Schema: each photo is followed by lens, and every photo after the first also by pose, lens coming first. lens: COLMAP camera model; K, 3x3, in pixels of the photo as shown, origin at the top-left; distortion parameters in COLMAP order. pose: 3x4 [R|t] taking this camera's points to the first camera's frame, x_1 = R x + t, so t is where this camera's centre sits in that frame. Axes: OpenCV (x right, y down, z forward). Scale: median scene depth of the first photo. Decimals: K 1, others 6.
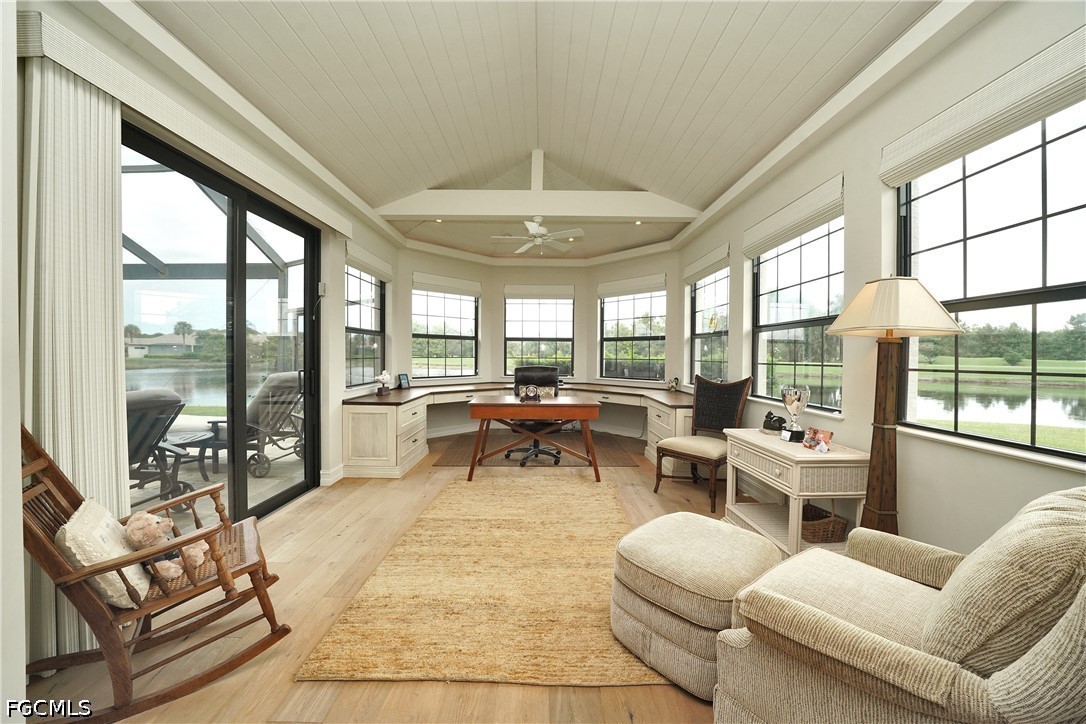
lens RADIAL K [[385.9, 0, 543.0], [0, 385.9, 362.0], [0, 0, 1]] dist [-0.022469, 0.000061]
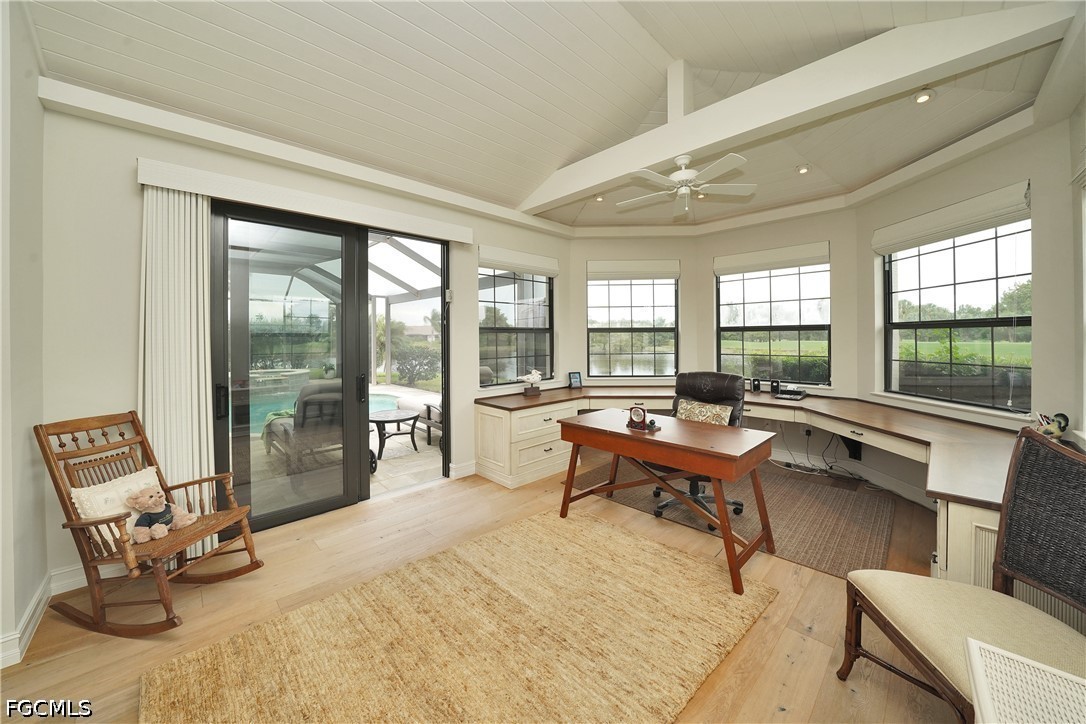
lens RADIAL K [[377.6, 0, 553.4], [0, 377.6, 338.1], [0, 0, 1]] dist [-0.024818, 0.002607]
pose [[0.683840, -0.008325, -0.729584, 0.273864], [-0.003394, 0.999888, -0.014591, -0.038370], [0.729624, 0.012454, 0.683735, 0.330417]]
